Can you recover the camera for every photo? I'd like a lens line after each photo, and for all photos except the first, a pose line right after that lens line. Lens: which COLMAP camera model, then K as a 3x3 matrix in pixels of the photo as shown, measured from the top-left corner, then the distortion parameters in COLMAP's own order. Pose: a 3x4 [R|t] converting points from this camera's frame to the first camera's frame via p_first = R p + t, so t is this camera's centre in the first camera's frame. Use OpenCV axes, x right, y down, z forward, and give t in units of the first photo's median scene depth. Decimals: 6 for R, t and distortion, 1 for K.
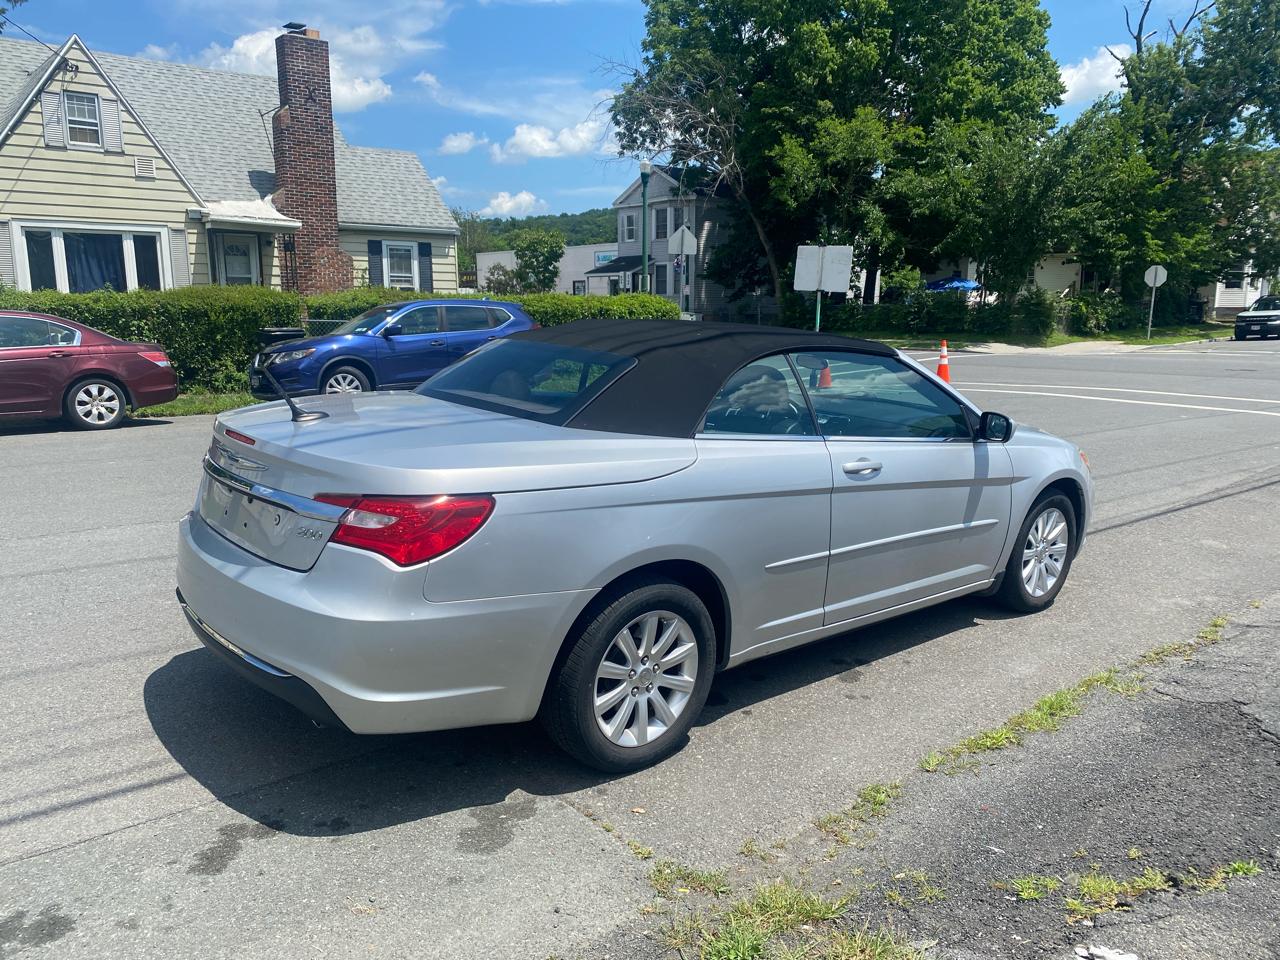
lens RADIAL K [[983.8, 0, 644.9], [0, 983.8, 485.3], [0, 0, 1]] dist [0.018616, -0.019757]
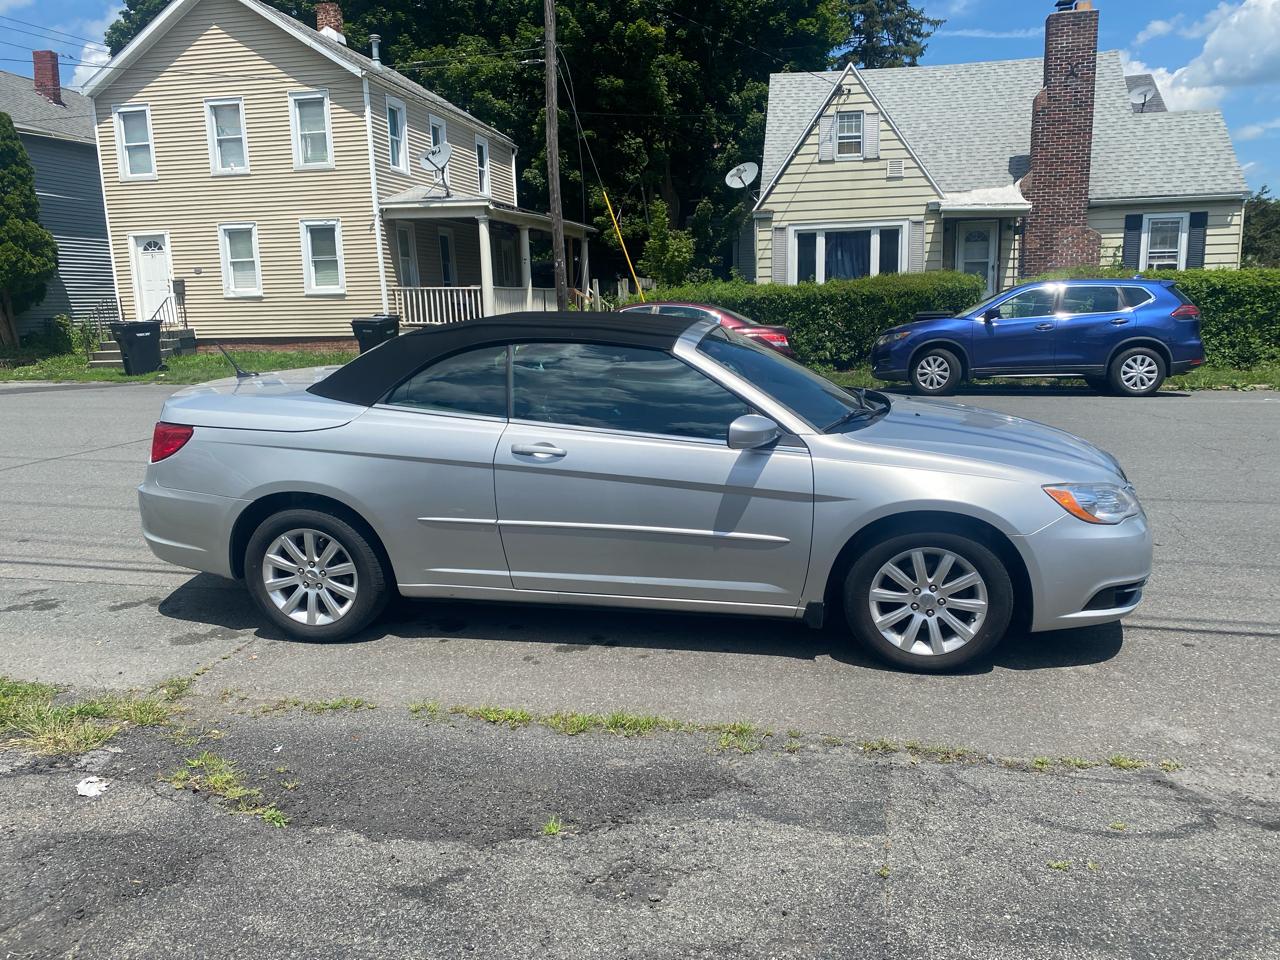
lens RADIAL K [[983.8, 0, 639.8], [0, 983.8, 478.5], [0, 0, 1]] dist [0.018616, -0.019757]
pose [[0.618175, 0.128314, -0.775497, 0.244072], [-0.117885, 0.990562, 0.069928, -0.016563], [0.777150, 0.048192, 0.627467, 0.088110]]
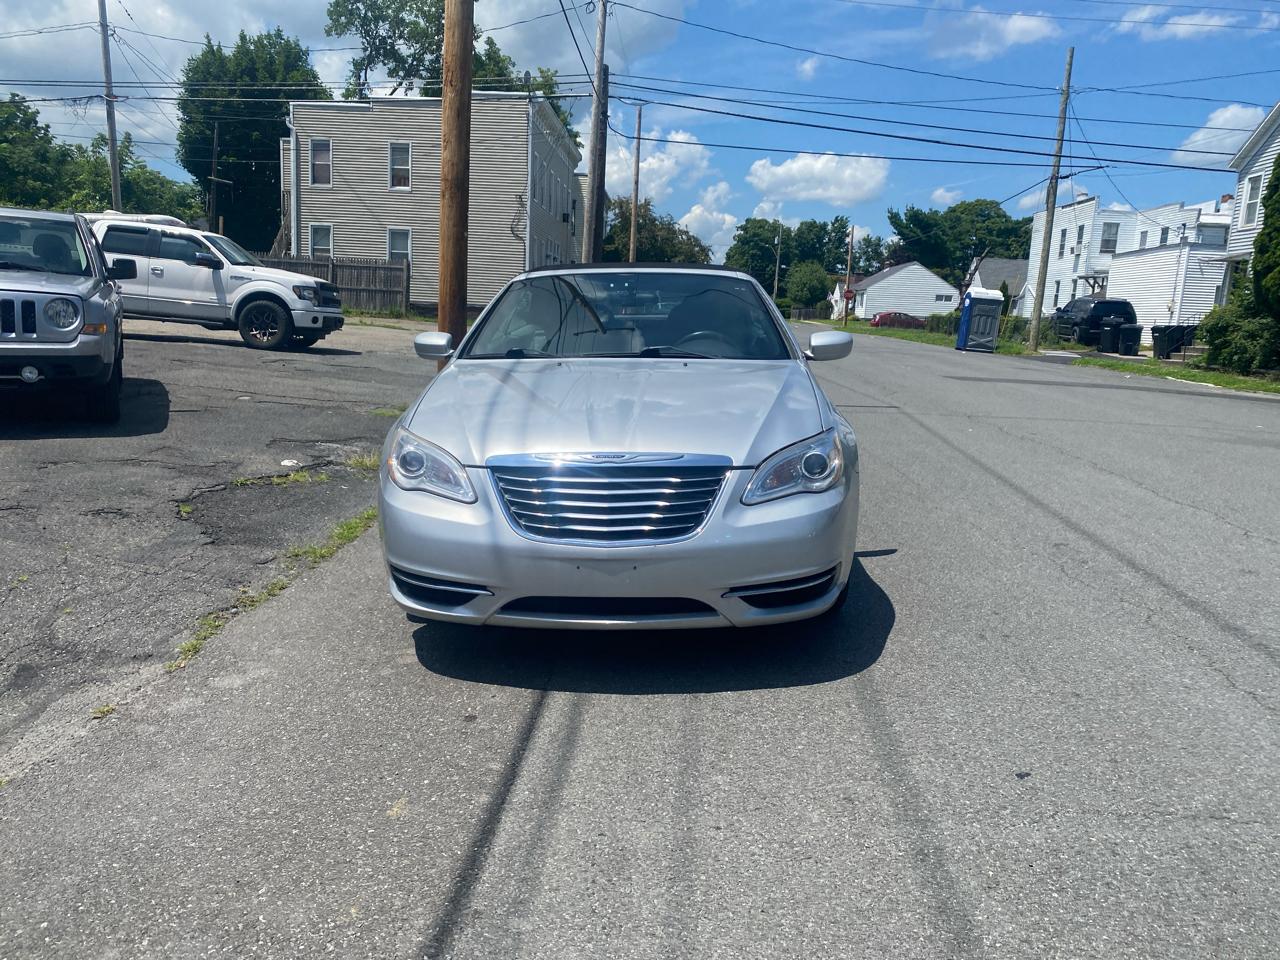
lens RADIAL K [[983.8, 0, 639.2], [0, 983.8, 488.5], [0, 0, 1]] dist [0.018616, -0.019757]
pose [[-0.685384, 0.097845, -0.721578, 0.240511], [-0.173722, 0.940348, 0.292518, -0.064382], [0.707156, 0.325841, -0.627502, 0.457018]]
